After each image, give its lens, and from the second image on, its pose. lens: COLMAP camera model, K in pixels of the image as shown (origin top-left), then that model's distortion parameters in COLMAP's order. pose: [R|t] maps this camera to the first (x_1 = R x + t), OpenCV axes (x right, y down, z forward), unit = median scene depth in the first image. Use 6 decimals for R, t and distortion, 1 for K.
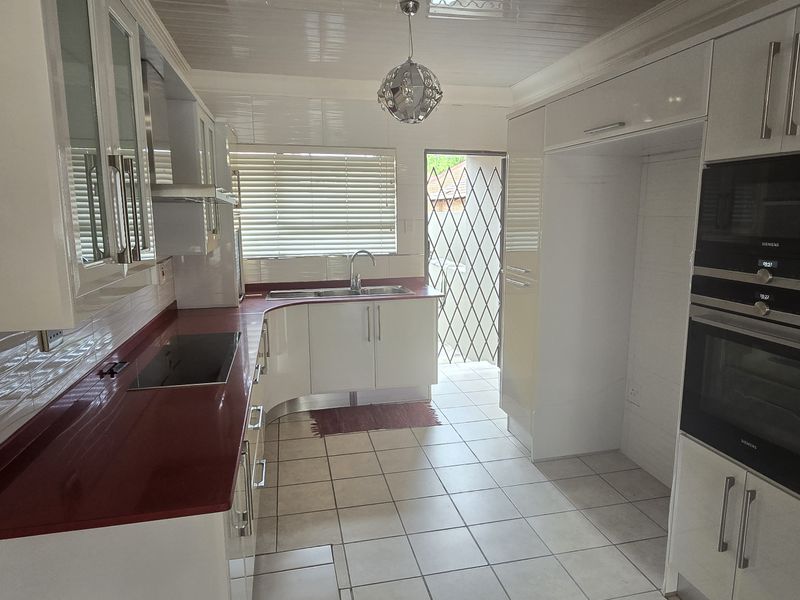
lens RADIAL K [[527.6, 0, 398.0], [0, 527.6, 301.4], [0, 0, 1]] dist [-0.005758, -0.000722]
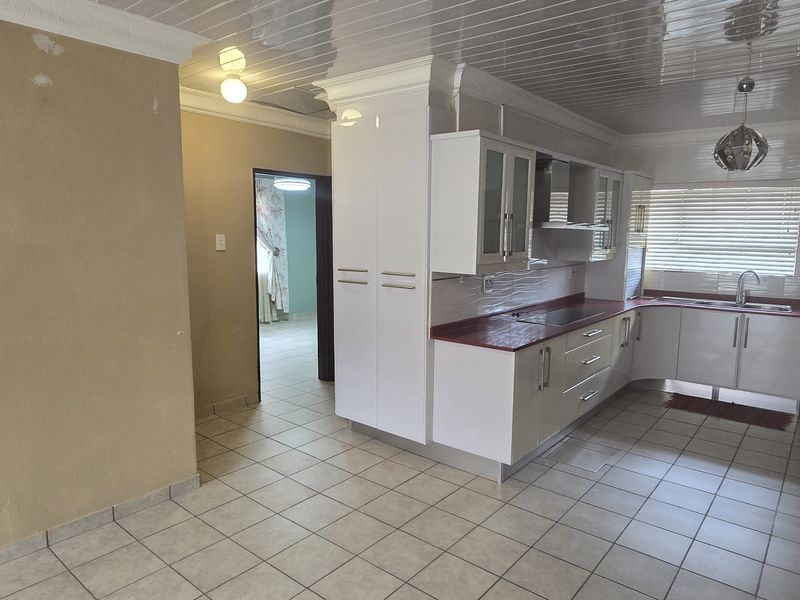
lens RADIAL K [[527.6, 0, 404.6], [0, 527.6, 298.5], [0, 0, 1]] dist [-0.005758, -0.000722]
pose [[0.619182, 0.114647, -0.776833, 0.375534], [-0.145391, 0.988917, 0.030062, 0.039404], [0.771671, 0.094331, 0.628988, -0.299528]]
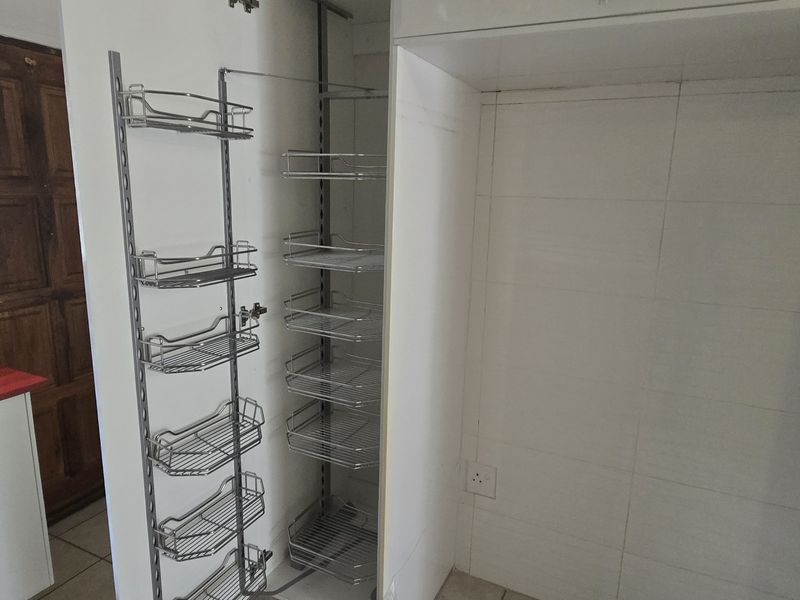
lens RADIAL K [[527.6, 0, 408.0], [0, 527.6, 301.5], [0, 0, 1]] dist [-0.005758, -0.000722]
pose [[0.611361, -0.141744, 0.778554, -0.048850], [0.106605, 0.989612, 0.096458, -0.080096], [-0.784139, 0.024028, 0.620120, 0.507105]]
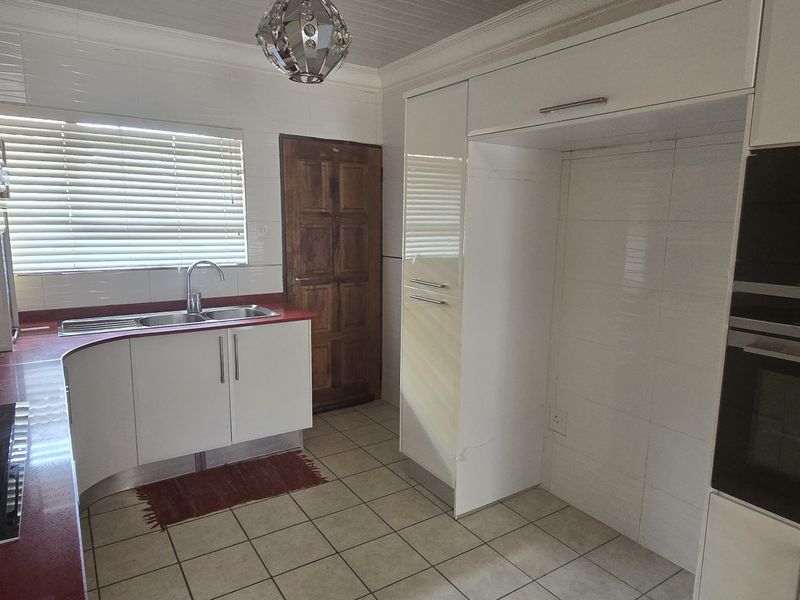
lens RADIAL K [[527.6, 0, 408.1], [0, 527.6, 304.3], [0, 0, 1]] dist [-0.005758, -0.000722]
pose [[0.929697, -0.037428, 0.366419, -0.076495], [0.040879, 0.999163, -0.001660, -0.022280], [-0.366050, 0.016522, 0.930448, 0.200821]]
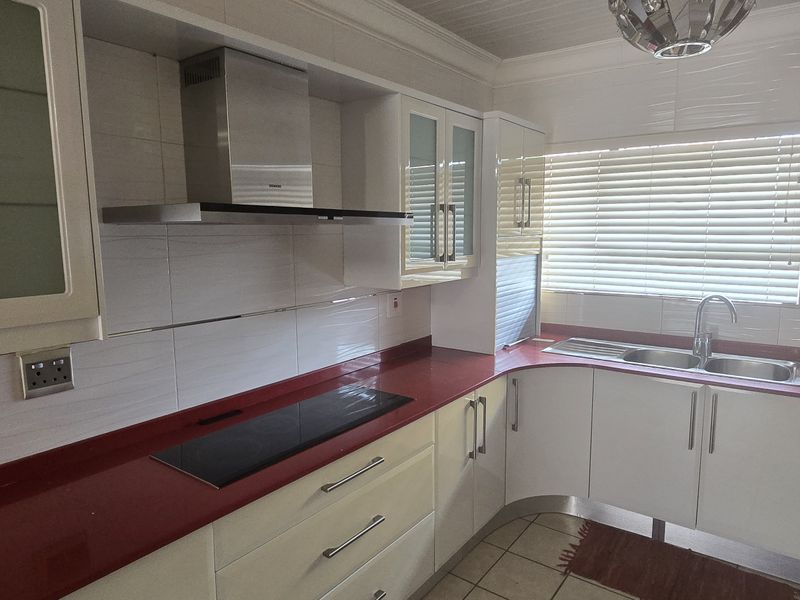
lens RADIAL K [[527.6, 0, 401.3], [0, 527.6, 299.0], [0, 0, 1]] dist [-0.005758, -0.000722]
pose [[0.654881, 0.104490, -0.748474, 0.154912], [-0.122347, 0.991989, 0.031438, -0.069188], [0.745763, 0.070986, 0.662419, 0.337418]]
